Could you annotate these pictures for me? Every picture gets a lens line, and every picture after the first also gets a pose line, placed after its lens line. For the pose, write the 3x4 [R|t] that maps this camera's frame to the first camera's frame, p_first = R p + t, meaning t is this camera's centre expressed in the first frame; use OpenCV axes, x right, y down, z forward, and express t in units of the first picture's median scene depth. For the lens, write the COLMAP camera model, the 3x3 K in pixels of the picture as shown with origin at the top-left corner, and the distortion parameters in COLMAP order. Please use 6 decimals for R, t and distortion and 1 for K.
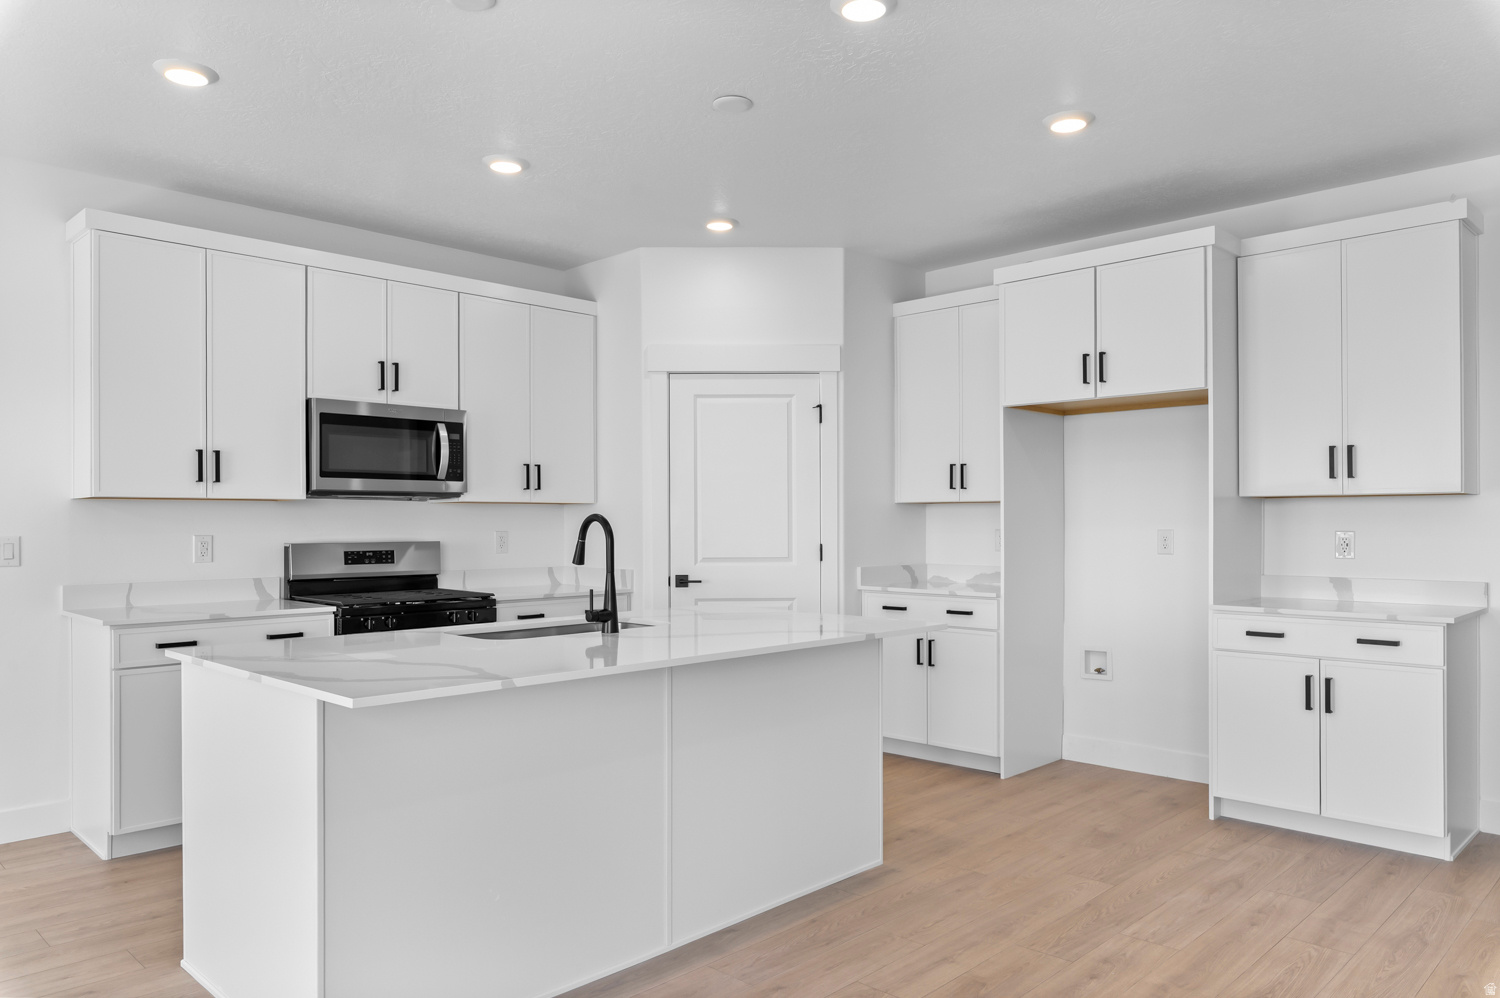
lens RADIAL K [[1034.3, 0, 749.0], [0, 1034.3, 504.9], [0, 0, 1]] dist [-0.003786, -0.002063]
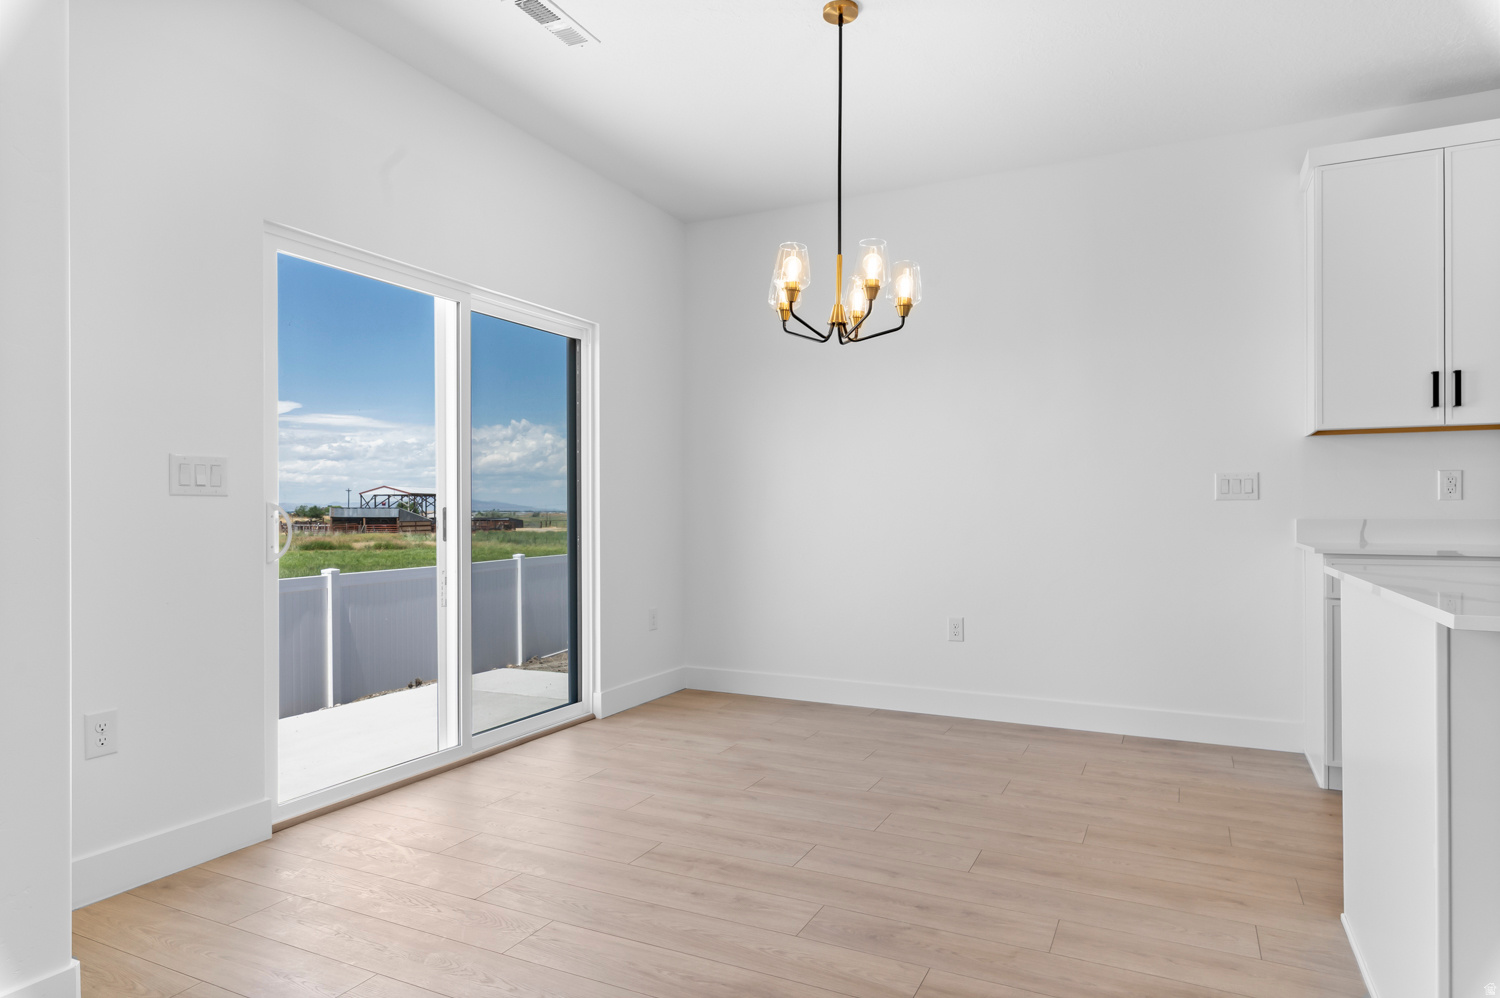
lens RADIAL K [[868.0, 0, 749.2], [0, 868.0, 505.2], [0, 0, 1]] dist [-0.004788, -0.000674]
pose [[0.311729, 0.001840, -0.950169, 0.000834], [0.011325, 0.999920, 0.005652, 0.055776], [0.950103, -0.012523, 0.311684, 0.203523]]
